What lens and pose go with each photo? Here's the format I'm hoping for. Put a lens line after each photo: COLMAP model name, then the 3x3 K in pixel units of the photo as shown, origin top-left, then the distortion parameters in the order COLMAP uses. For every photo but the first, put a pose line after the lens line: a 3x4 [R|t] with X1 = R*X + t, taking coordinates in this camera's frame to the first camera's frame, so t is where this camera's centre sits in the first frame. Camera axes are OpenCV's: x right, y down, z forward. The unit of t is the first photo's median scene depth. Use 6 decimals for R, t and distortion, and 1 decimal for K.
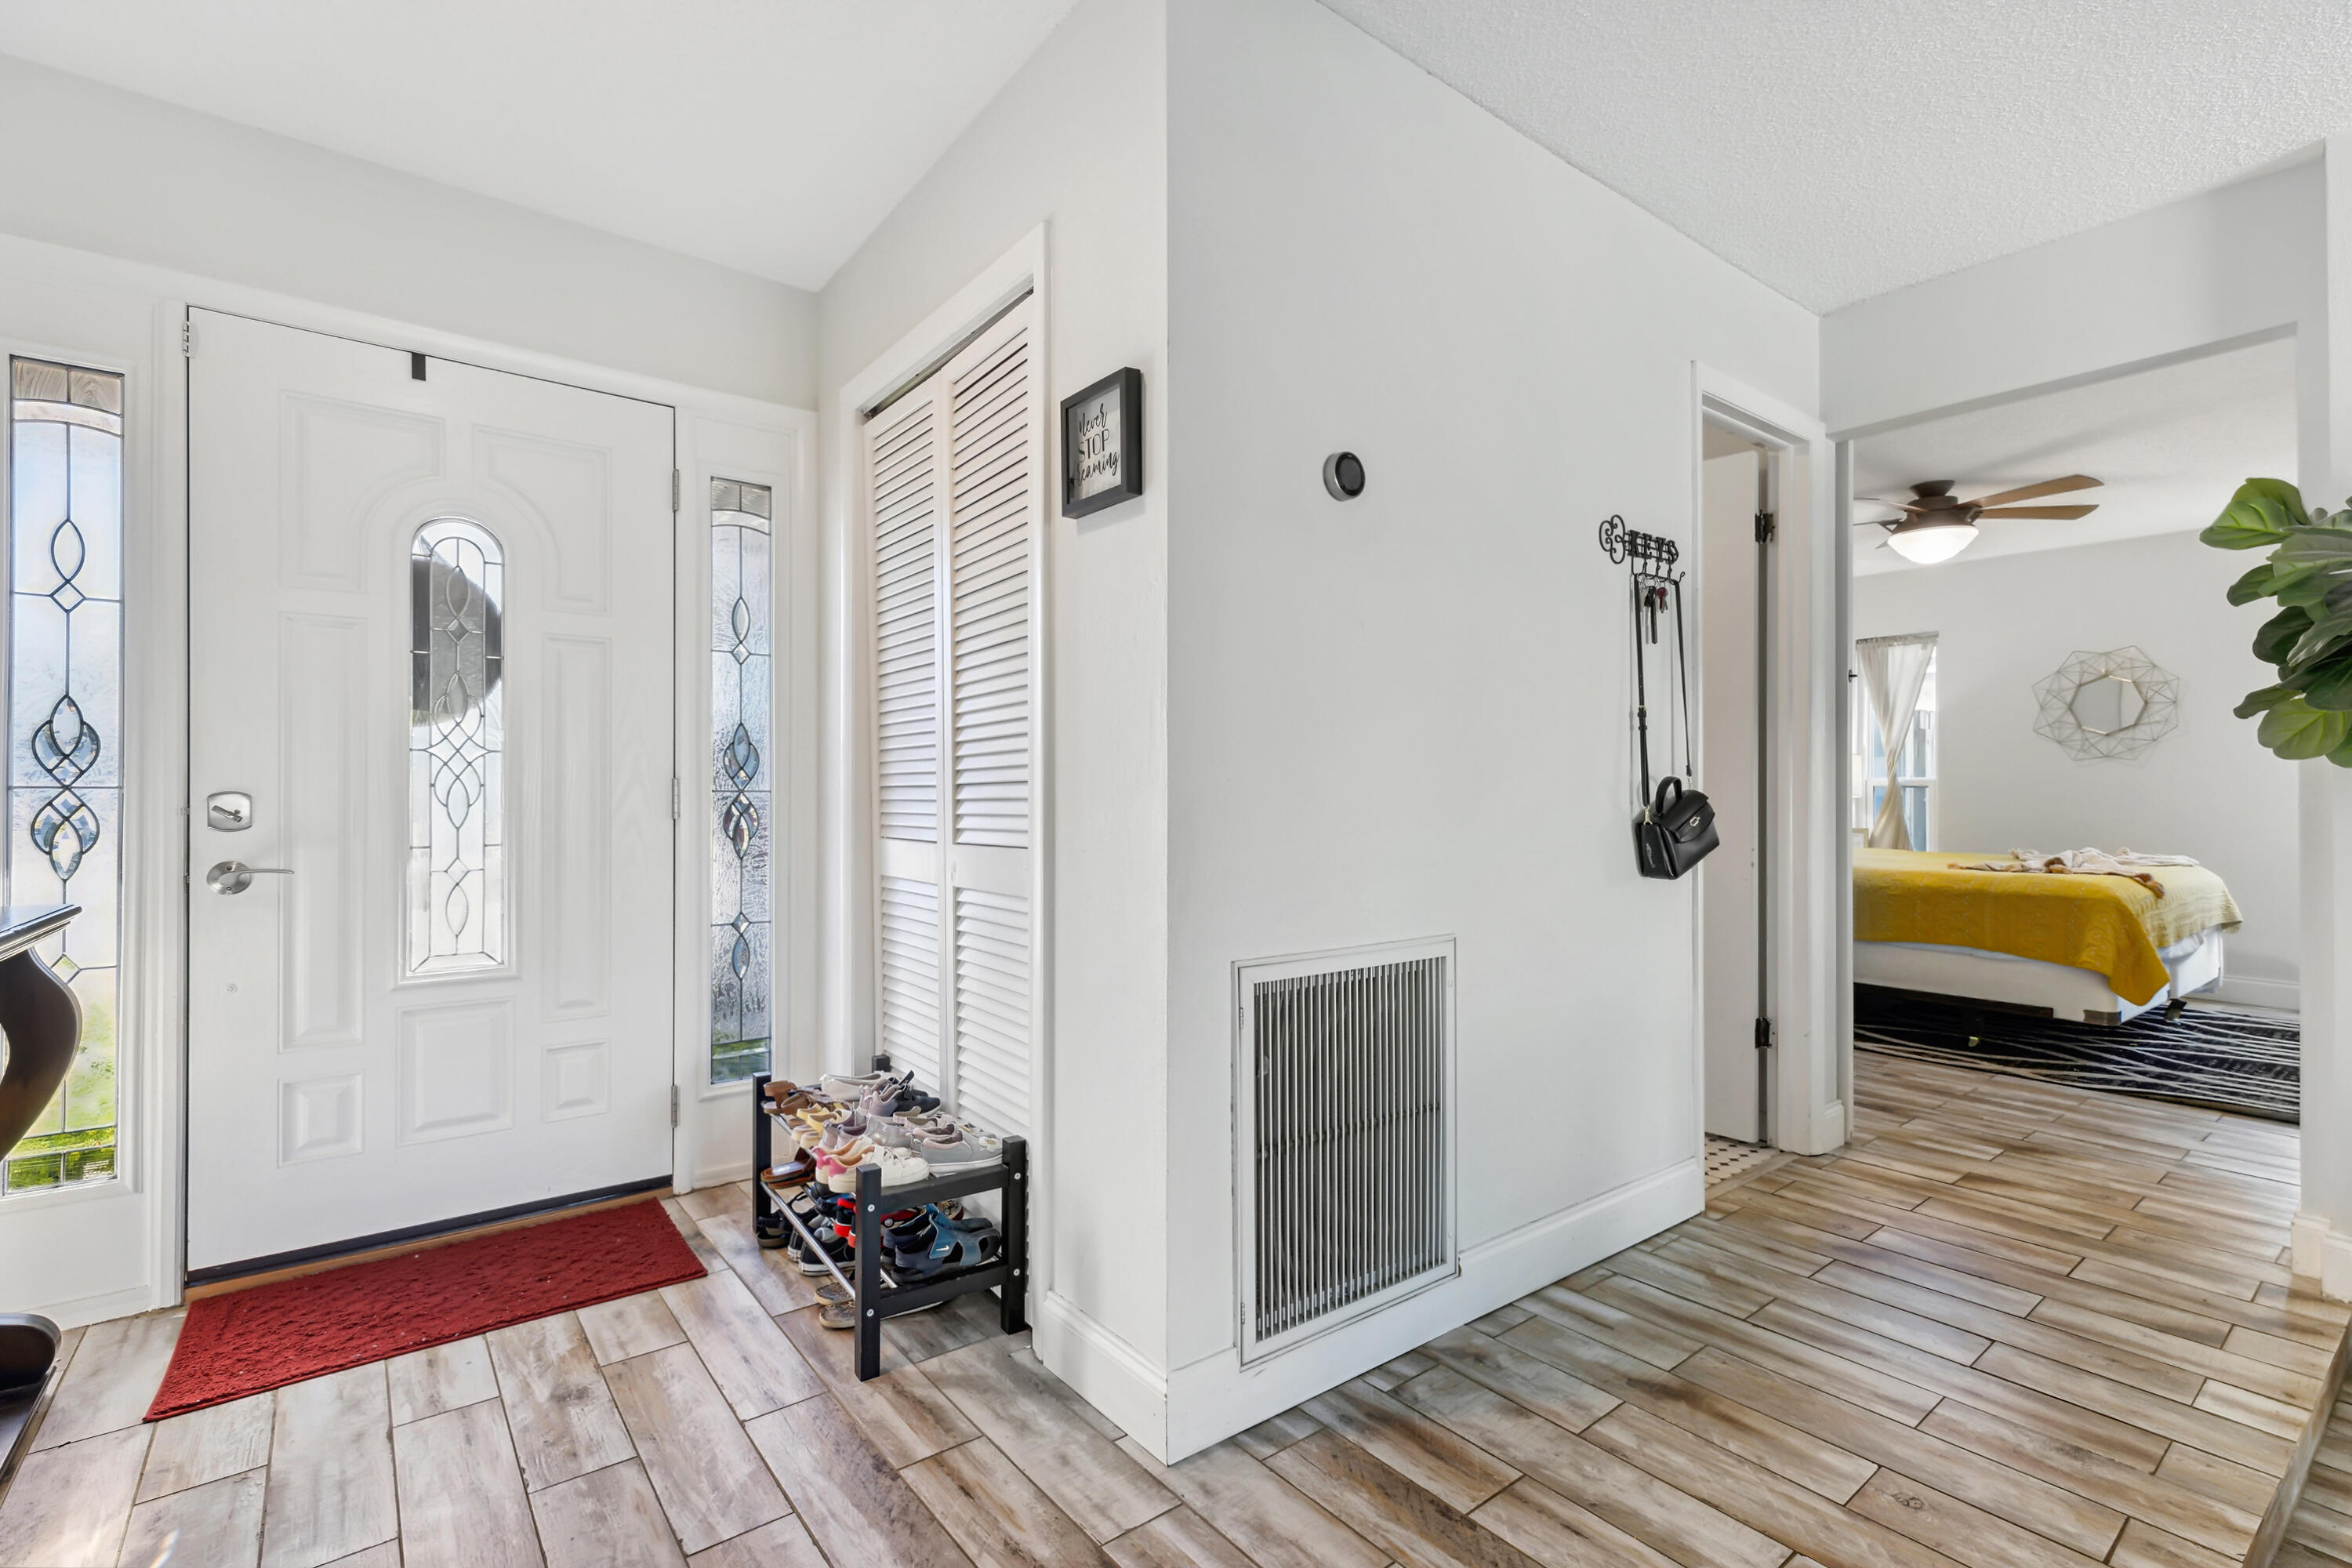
lens RADIAL K [[1066.2, 0, 1183.6], [0, 1066.2, 779.1], [0, 0, 1]] dist [0.006848, 0.000125]
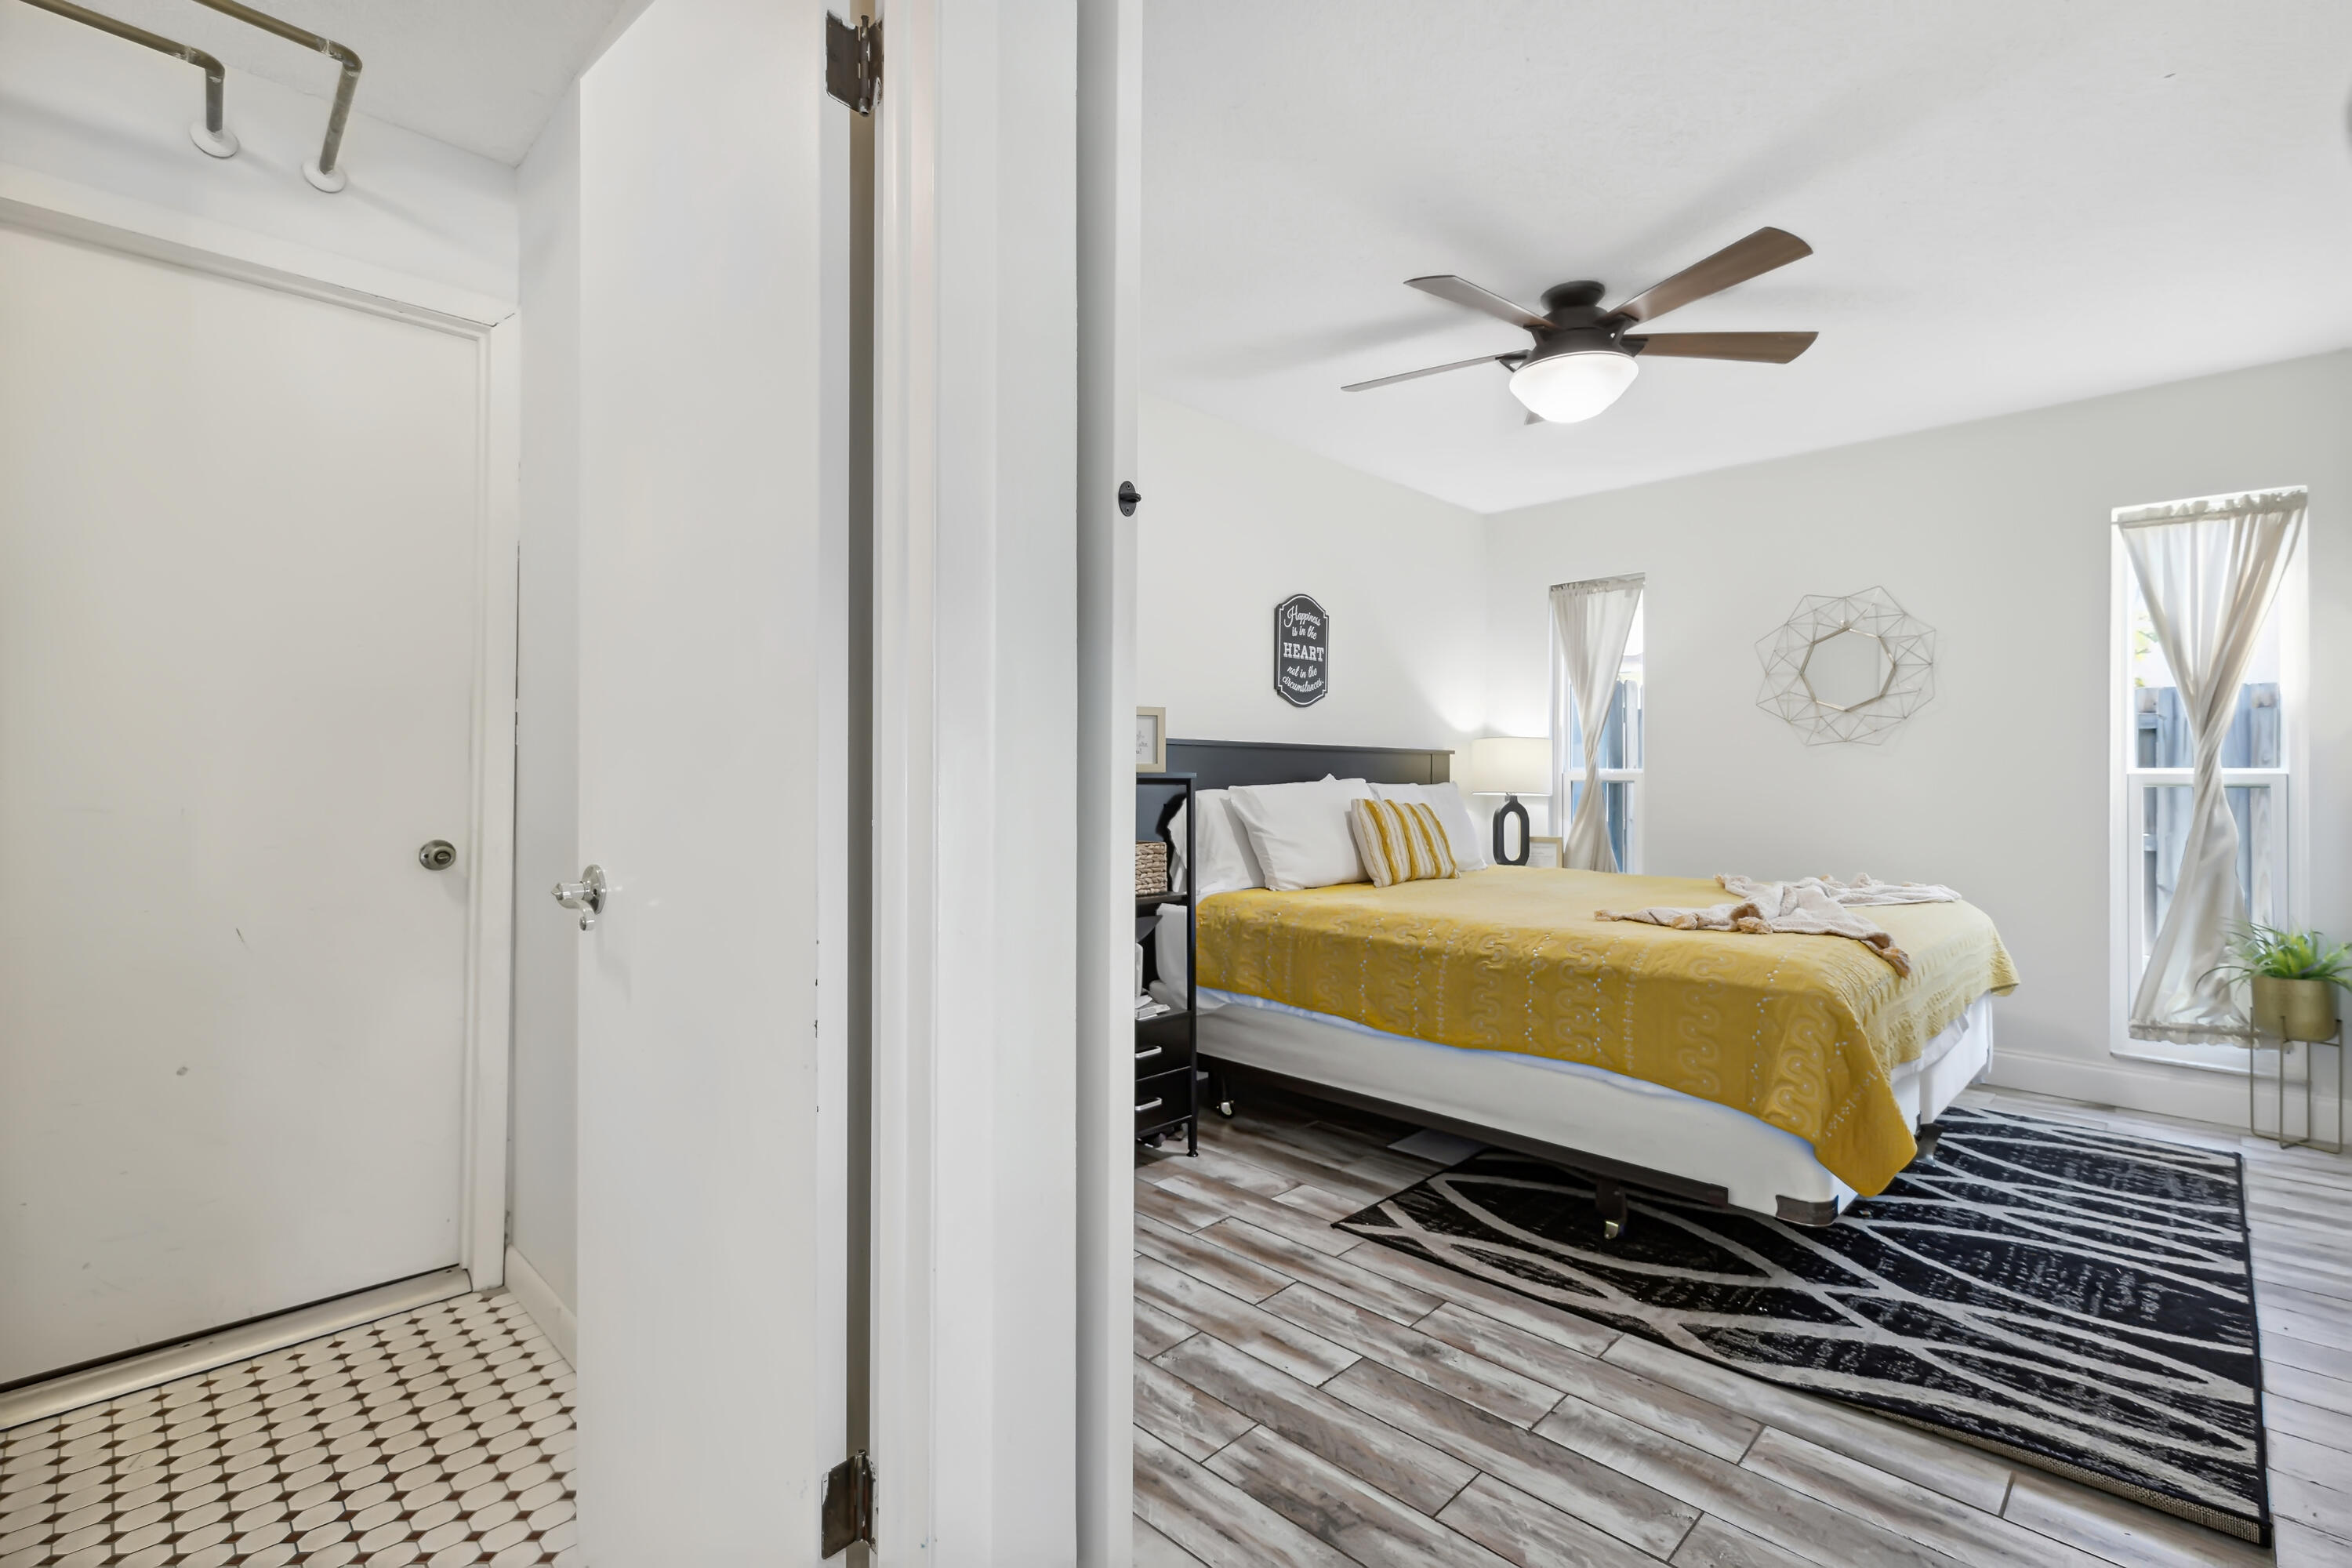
lens RADIAL K [[1066.2, 0, 1183.6], [0, 1066.2, 779.1], [0, 0, 1]] dist [0.006848, 0.000125]
pose [[0.991159, -0.003715, 0.132625, 0.398614], [0.003092, 0.999983, 0.004899, -0.000076], [-0.132641, -0.004445, 0.991154, 0.425432]]
